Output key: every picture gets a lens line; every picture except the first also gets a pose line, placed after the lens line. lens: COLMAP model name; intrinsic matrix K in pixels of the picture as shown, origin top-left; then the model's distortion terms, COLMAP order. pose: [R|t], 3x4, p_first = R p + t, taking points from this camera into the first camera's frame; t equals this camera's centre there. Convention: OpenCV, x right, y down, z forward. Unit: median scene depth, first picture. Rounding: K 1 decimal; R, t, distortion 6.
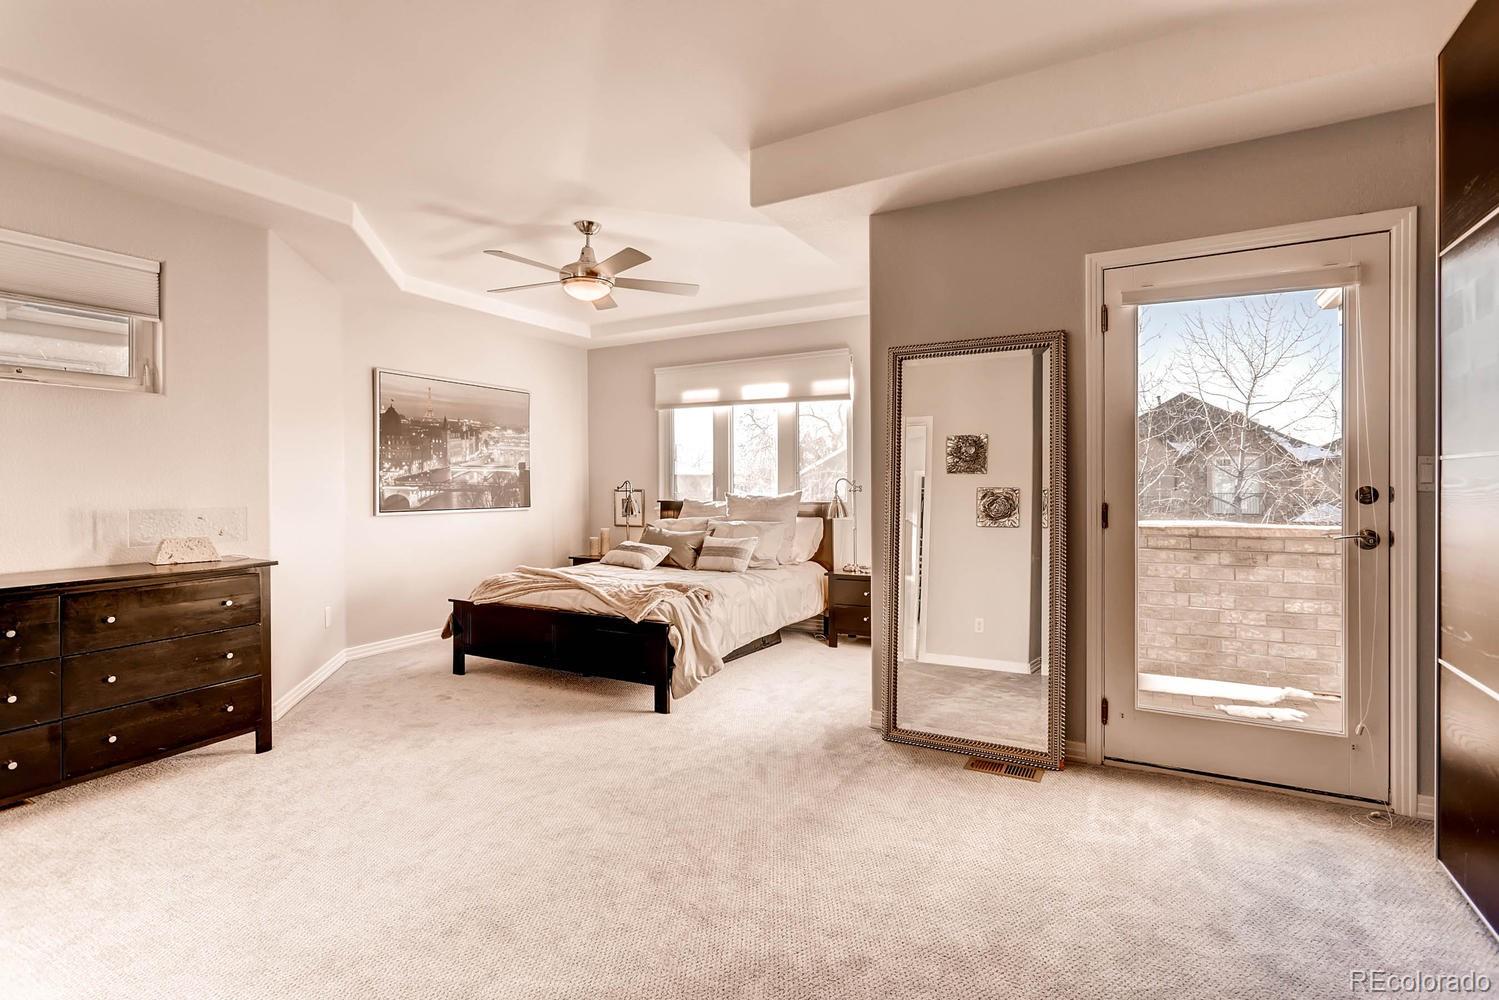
lens RADIAL K [[726.0, 0, 746.9], [0, 726.0, 487.4], [0, 0, 1]] dist [0.001425, 0.000523]
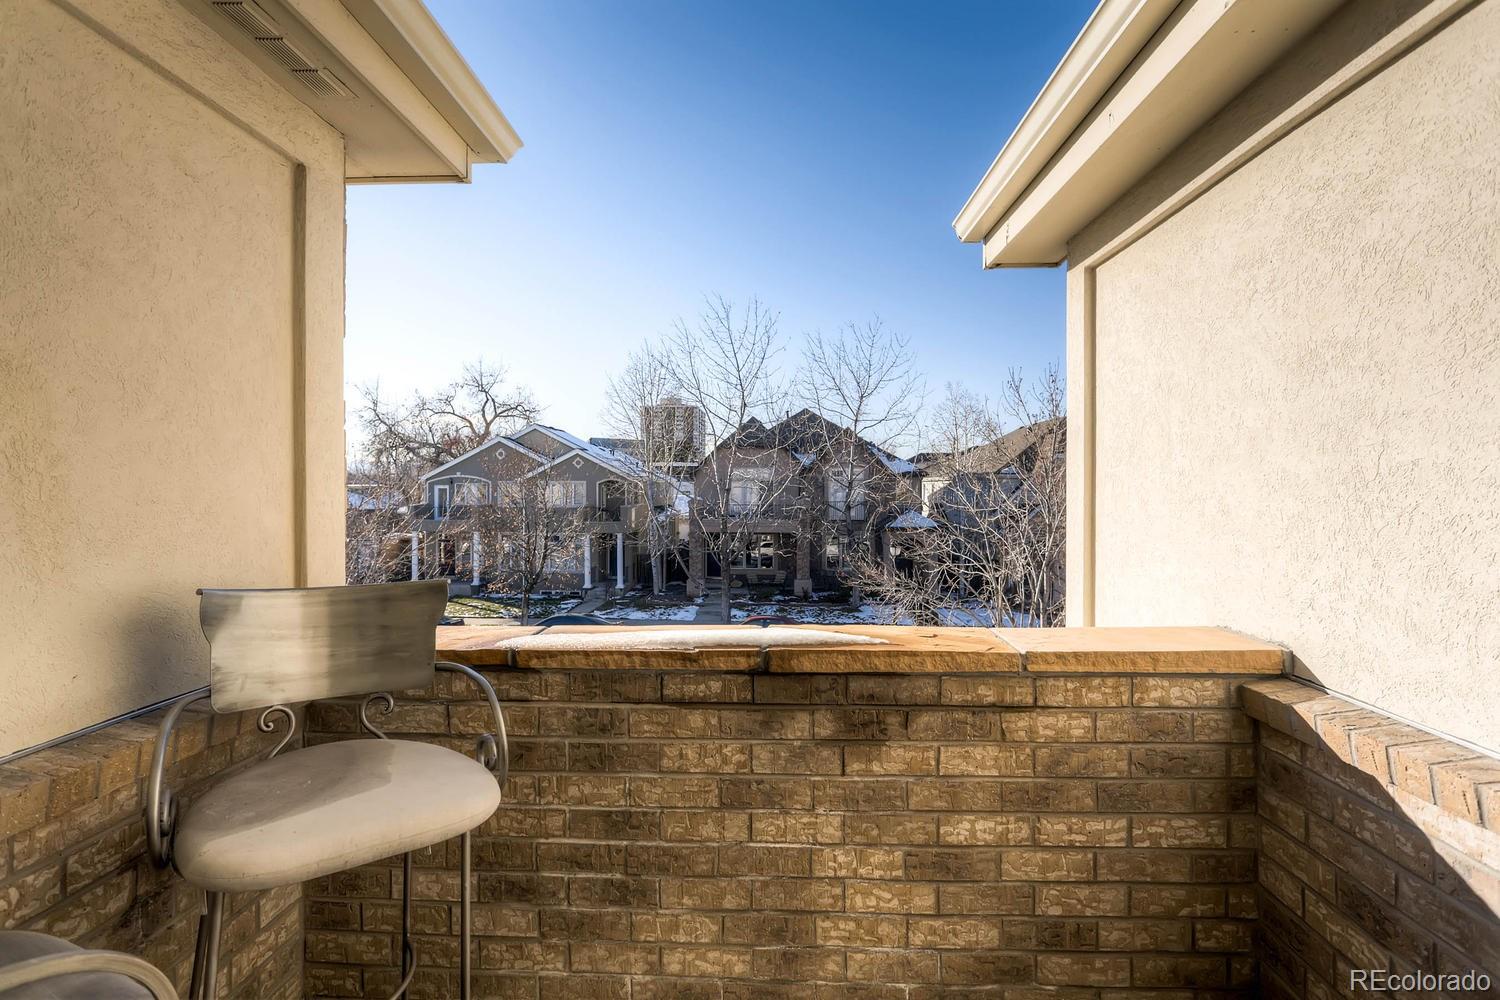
lens RADIAL K [[726.5, 0, 750.8], [0, 726.5, 496.3], [0, 0, 1]] dist [0.001425, 0.000523]
pose [[0.895486, 0.001427, 0.445087, 0.420422], [-0.003724, 0.999984, 0.004288, -0.033165], [-0.445073, -0.005497, 0.895477, 0.624661]]
